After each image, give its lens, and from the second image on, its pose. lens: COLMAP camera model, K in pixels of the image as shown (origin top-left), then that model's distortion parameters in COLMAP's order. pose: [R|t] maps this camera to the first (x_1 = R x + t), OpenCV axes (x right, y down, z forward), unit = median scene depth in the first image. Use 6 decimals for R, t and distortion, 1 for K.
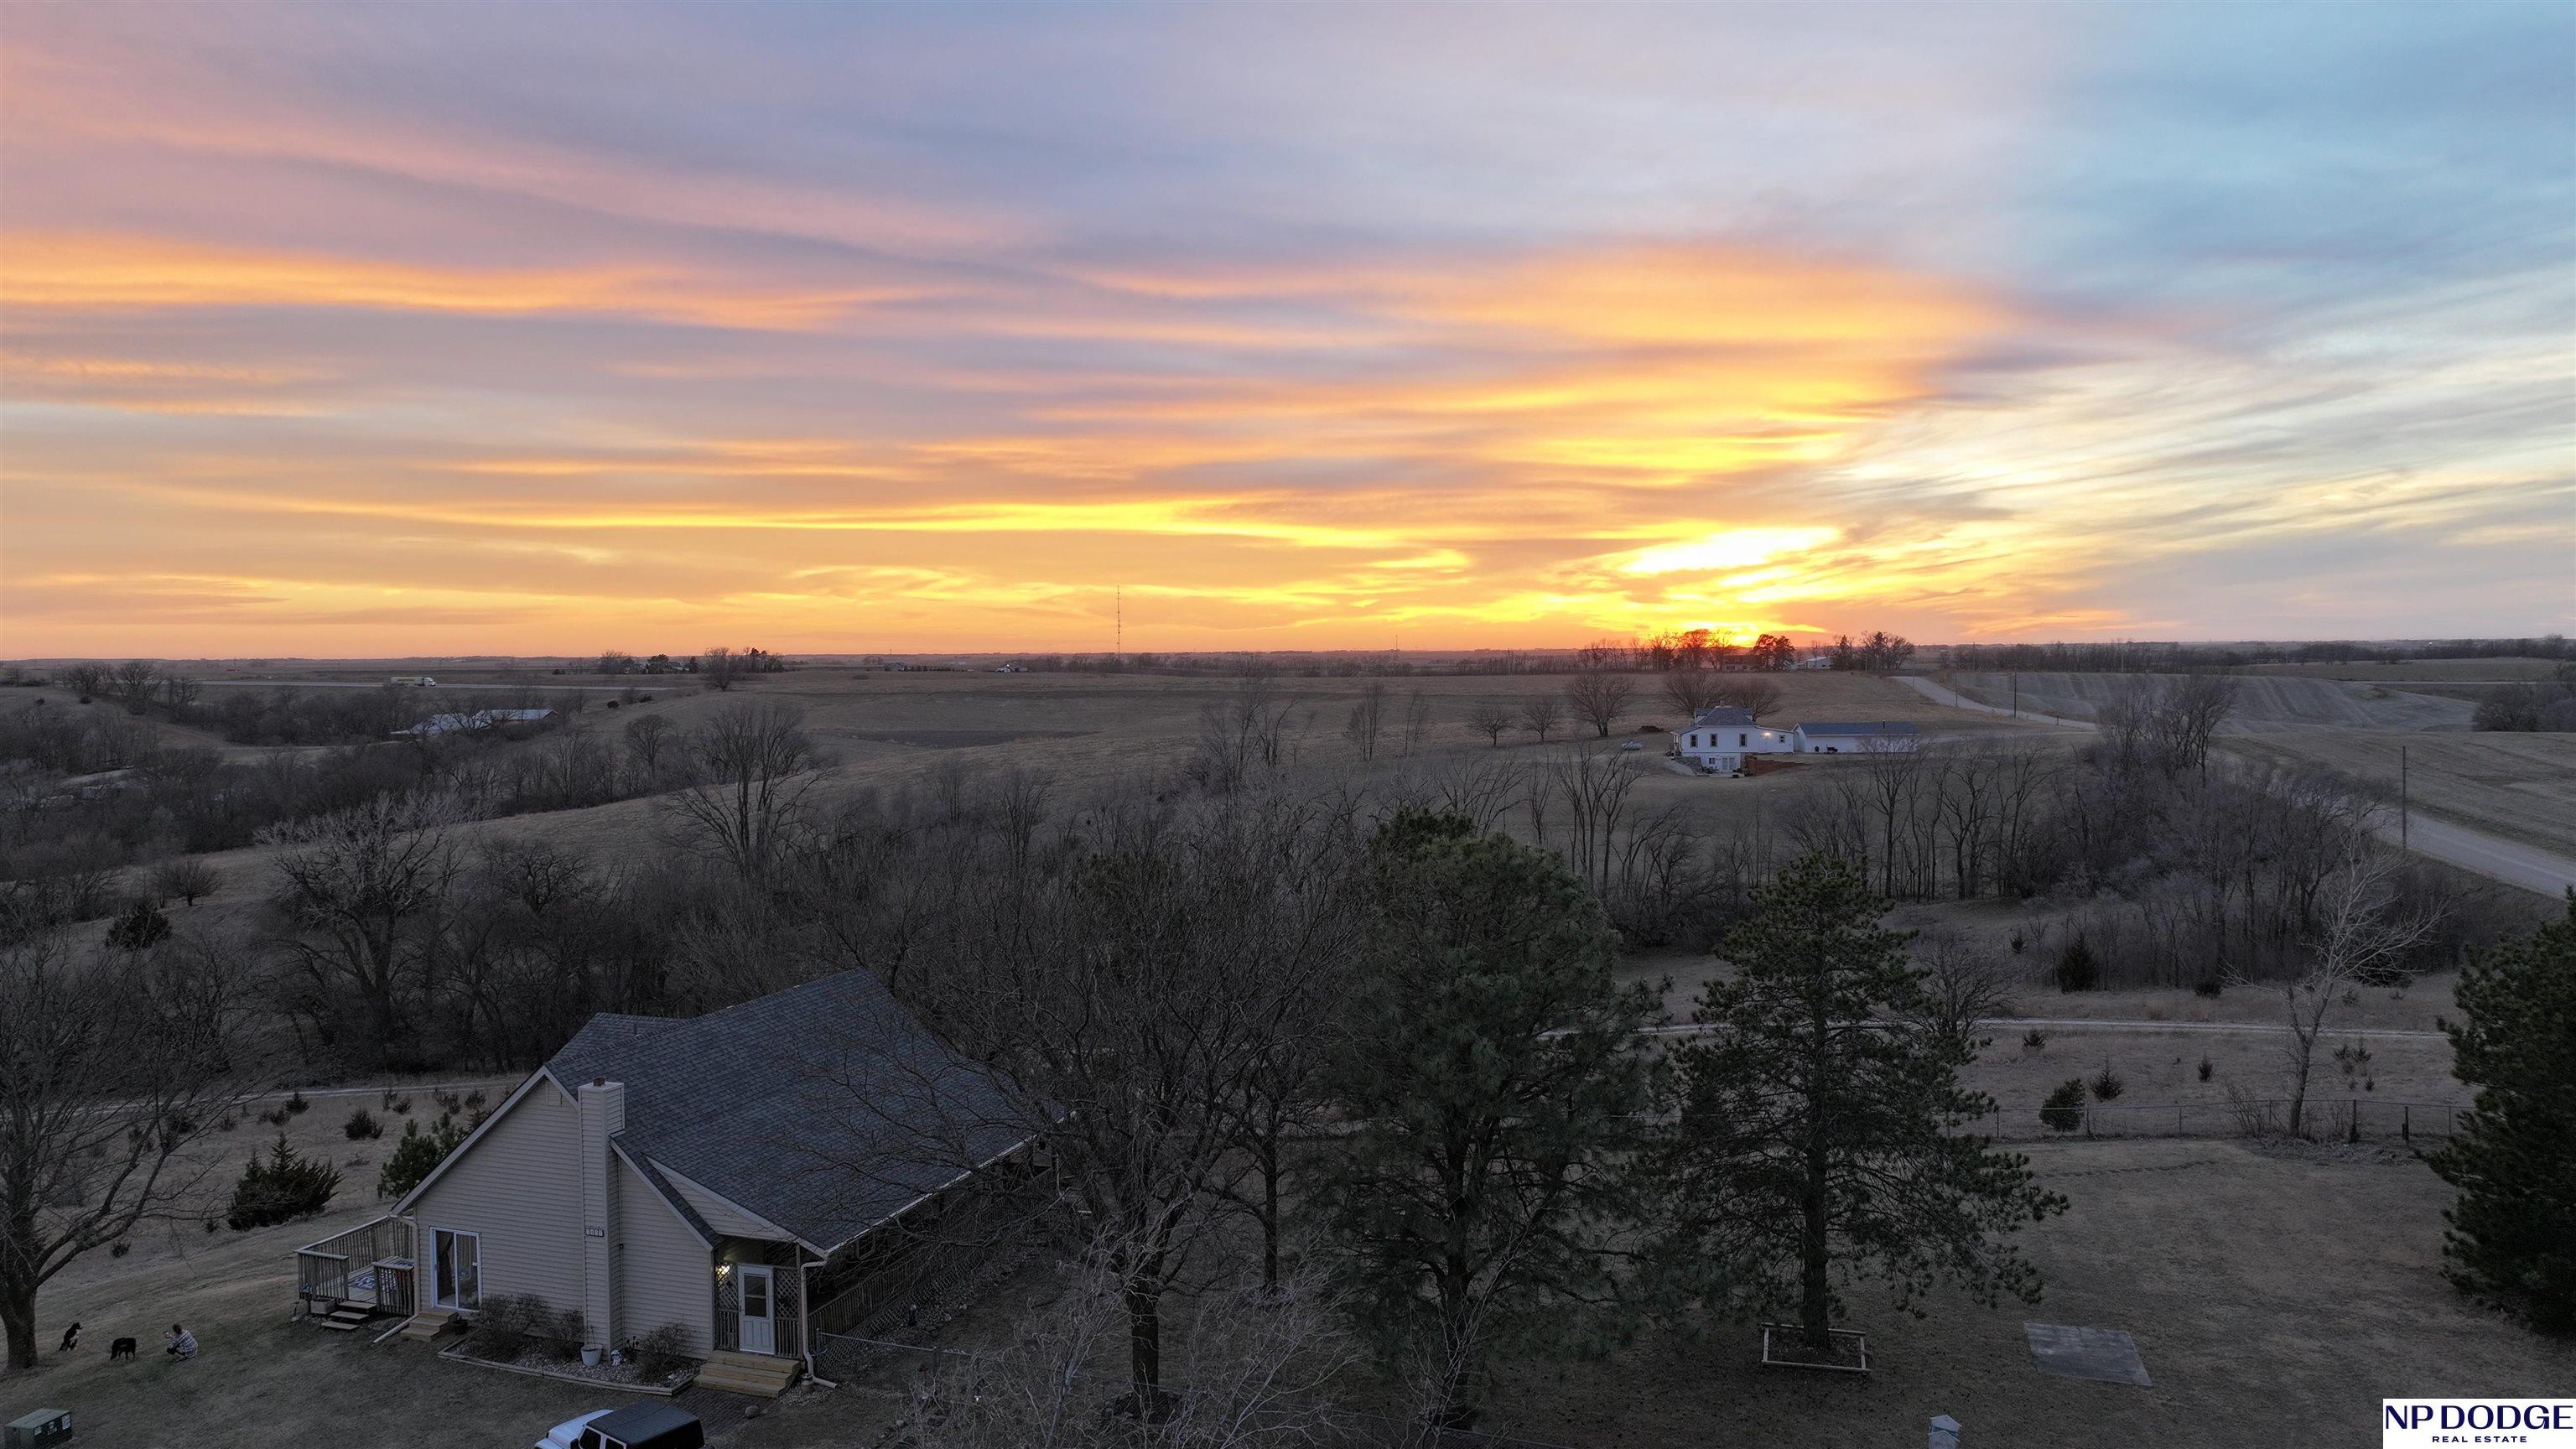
lens RADIAL K [[1808.0, 0, 1294.7], [0, 1808.0, 718.5], [0, 0, 1]] dist [-0.015251, 0.033442]
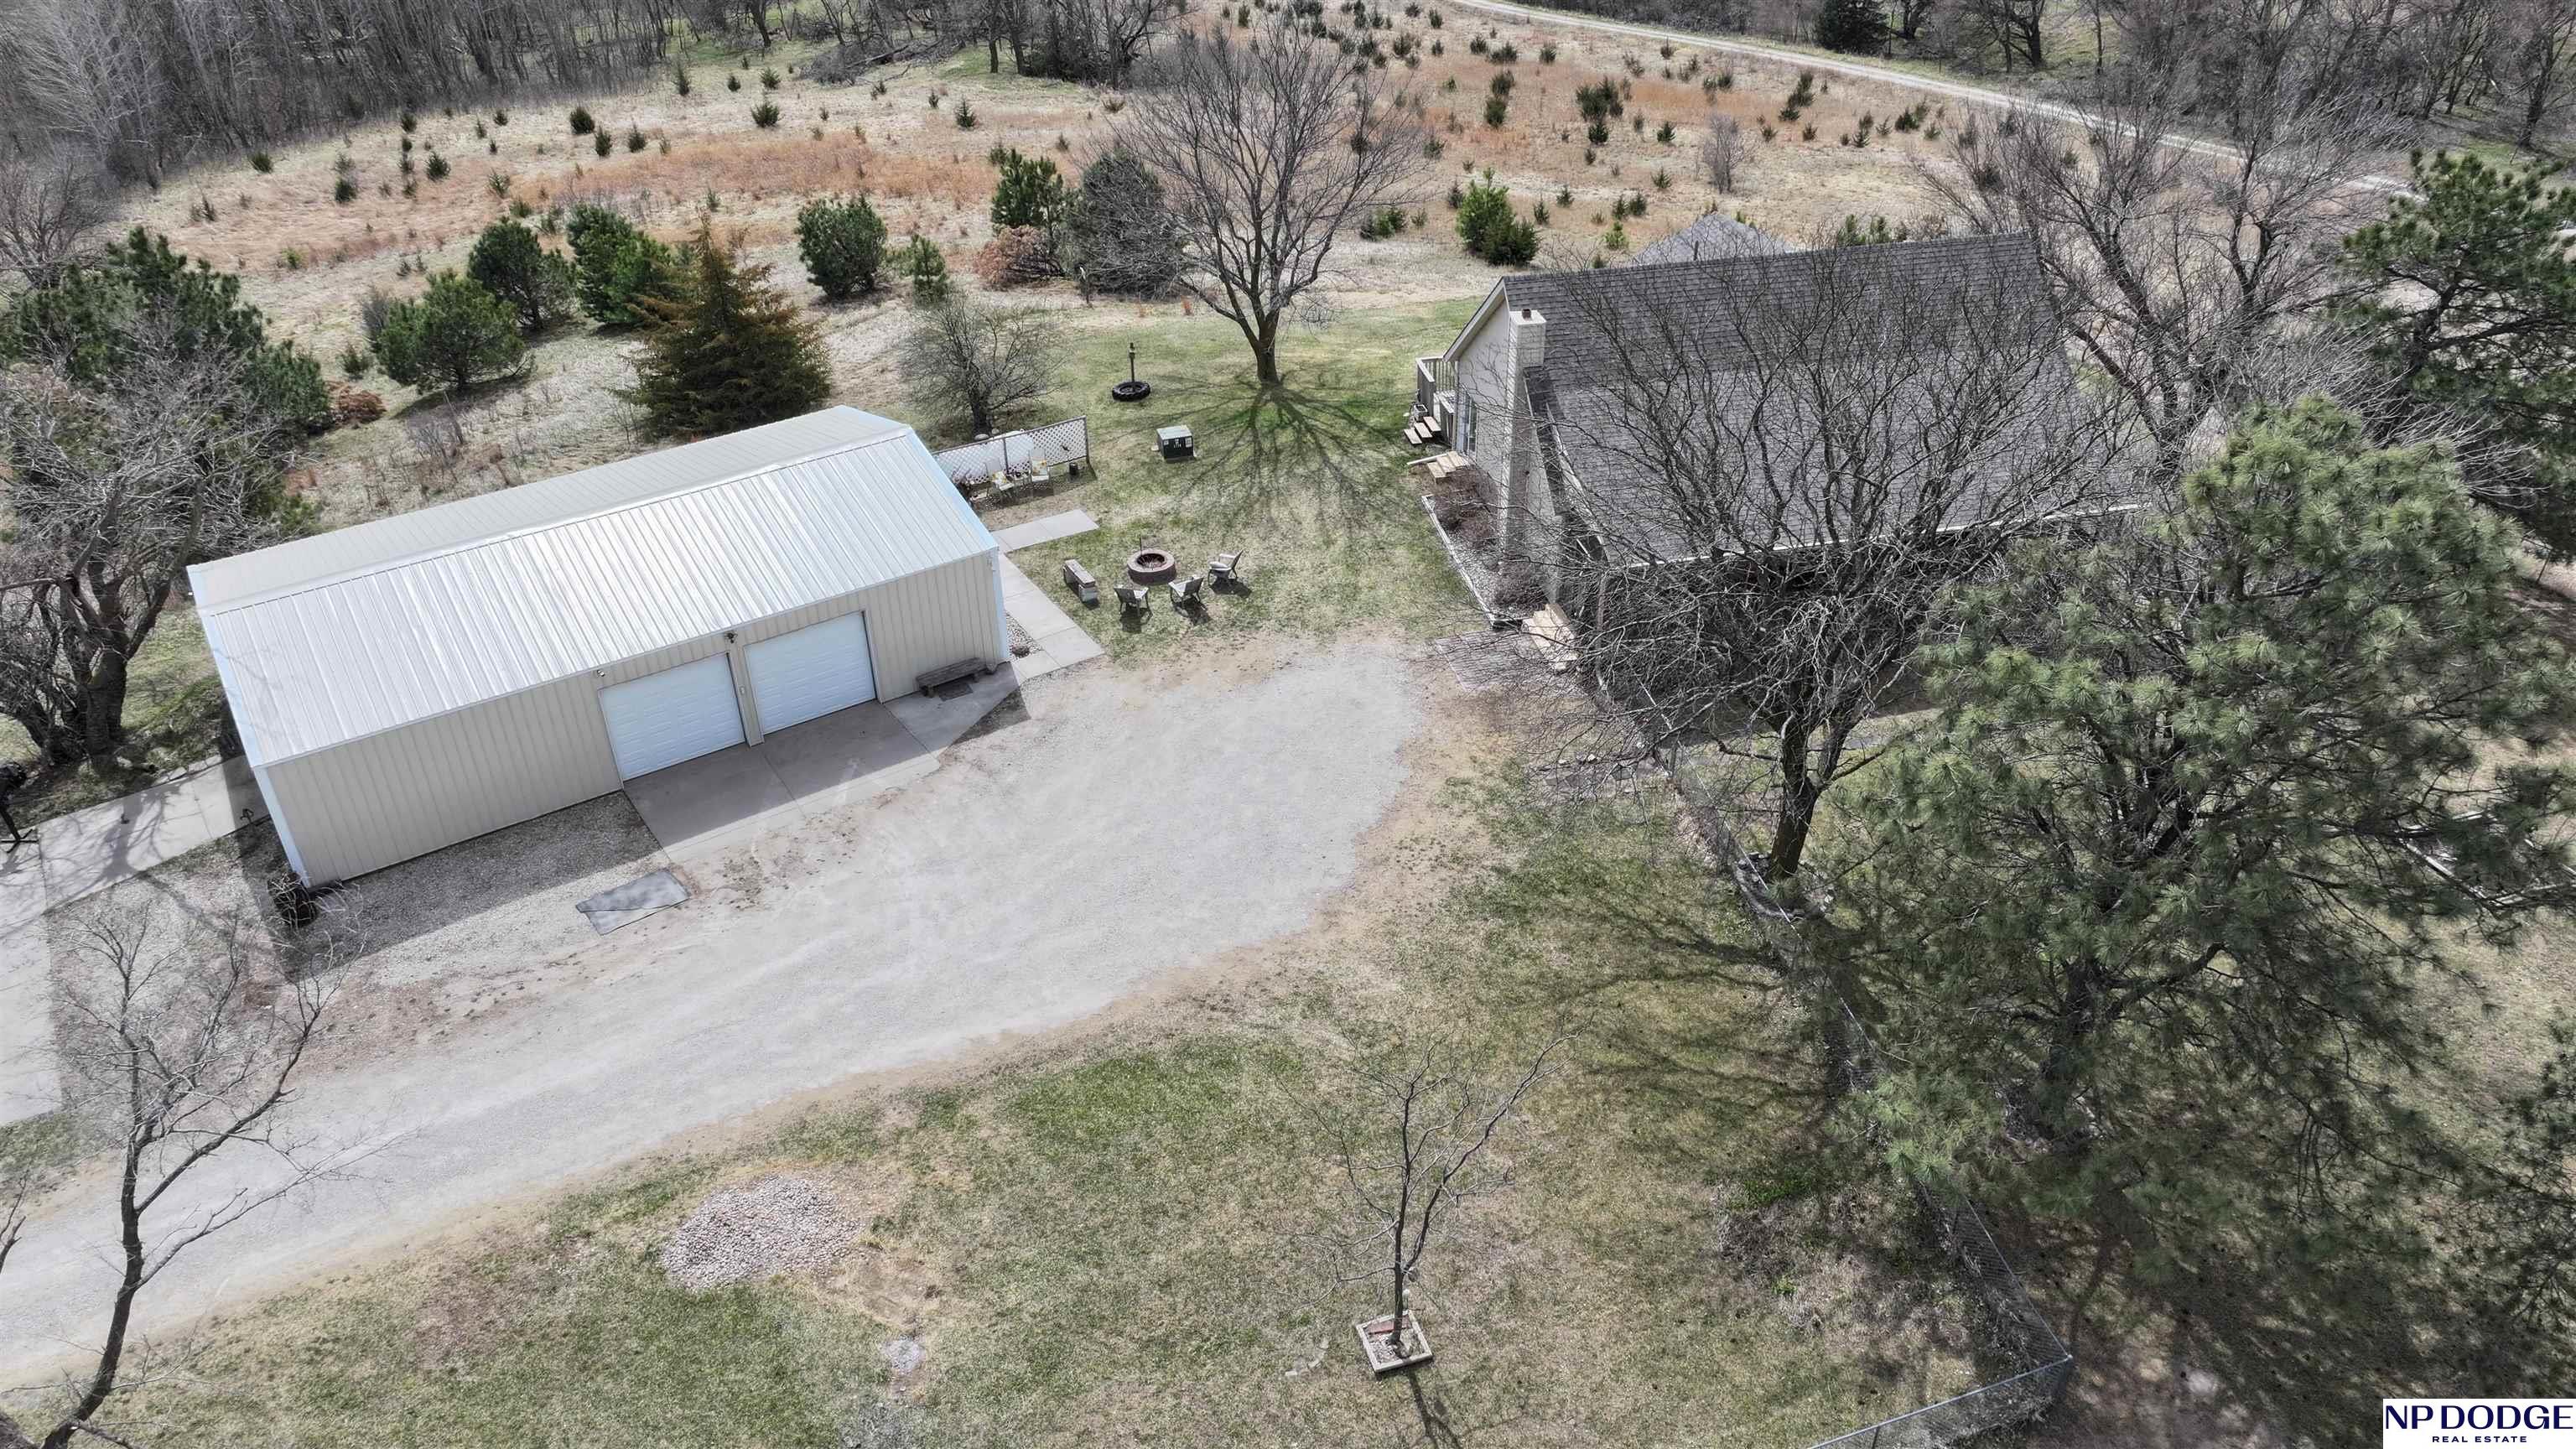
lens RADIAL K [[1808.0, 0, 1294.7], [0, 1808.0, 718.5], [0, 0, 1]] dist [-0.015251, 0.033442]
pose [[0.510435, 0.480883, -0.712887, 0.305623], [-0.024540, 0.836827, 0.546916, -0.127339], [0.859566, -0.261671, 0.438947, 0.340747]]
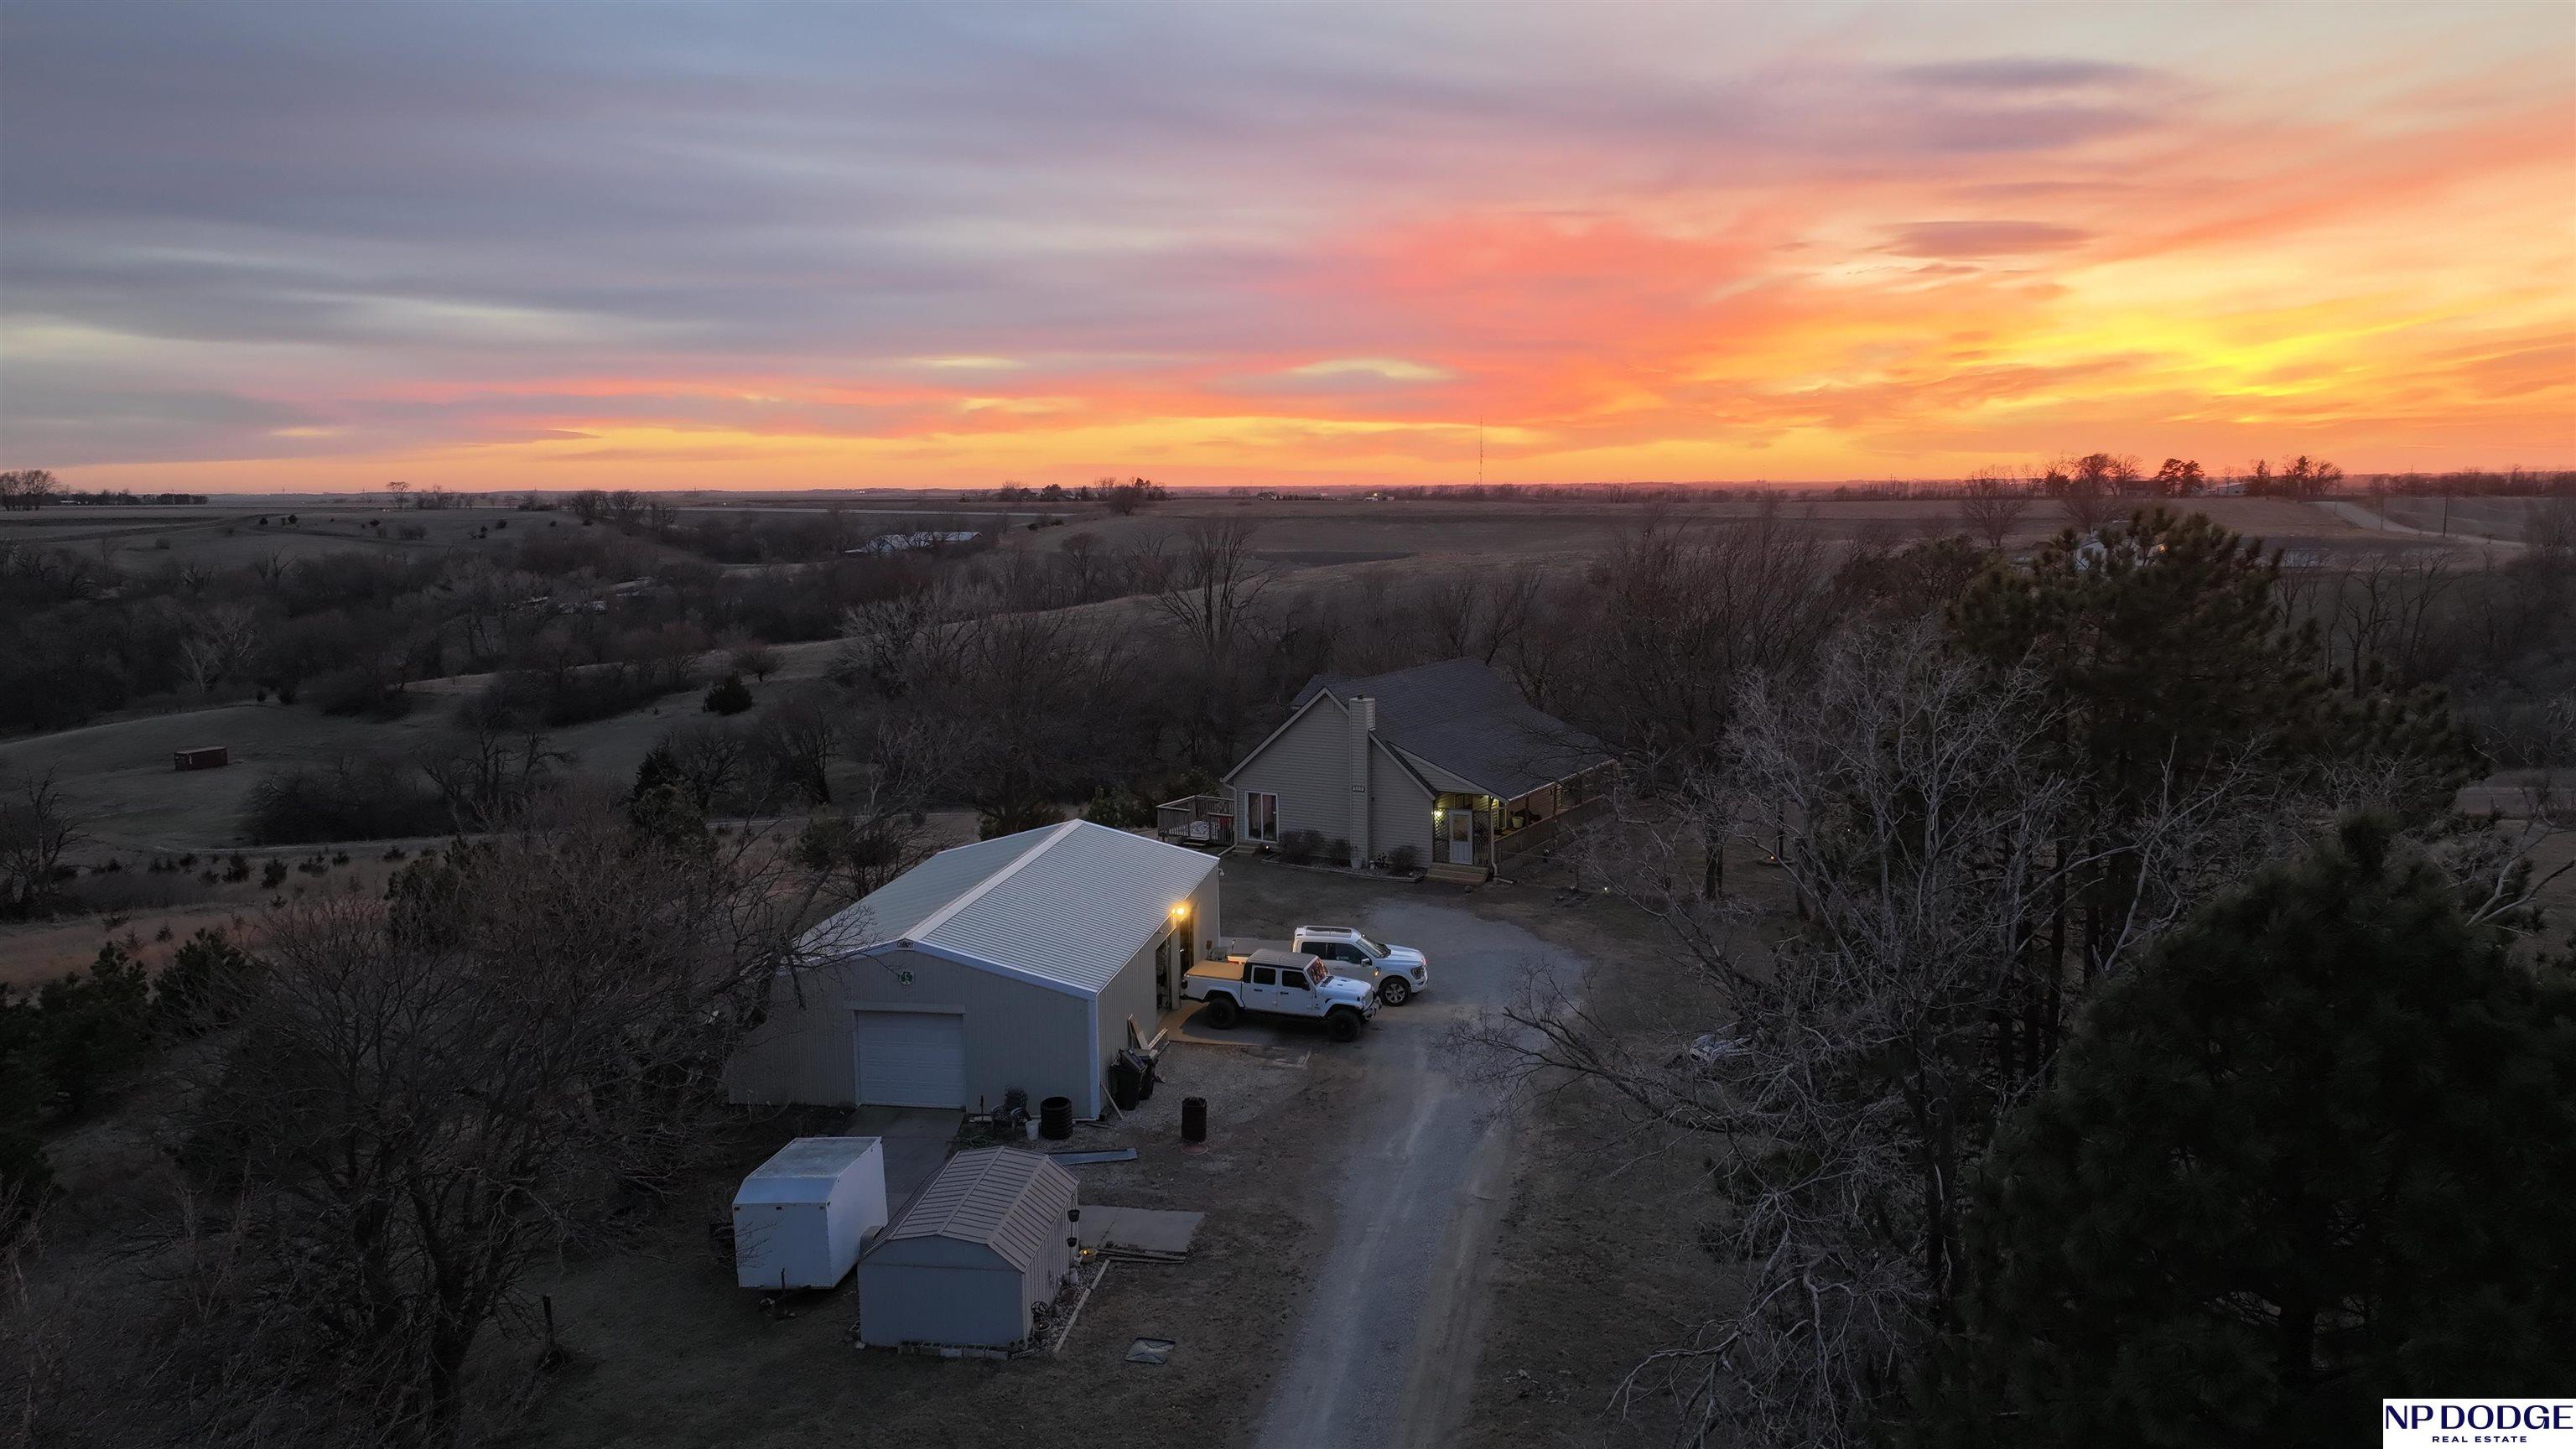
lens RADIAL K [[1808.0, 0, 1294.7], [0, 1808.0, 718.5], [0, 0, 1]] dist [-0.015251, 0.033442]
pose [[0.981043, 0.022817, -0.192445, -0.113285], [-0.005043, 0.995714, 0.092349, 0.061699], [0.193727, -0.089628, 0.976953, -0.497865]]
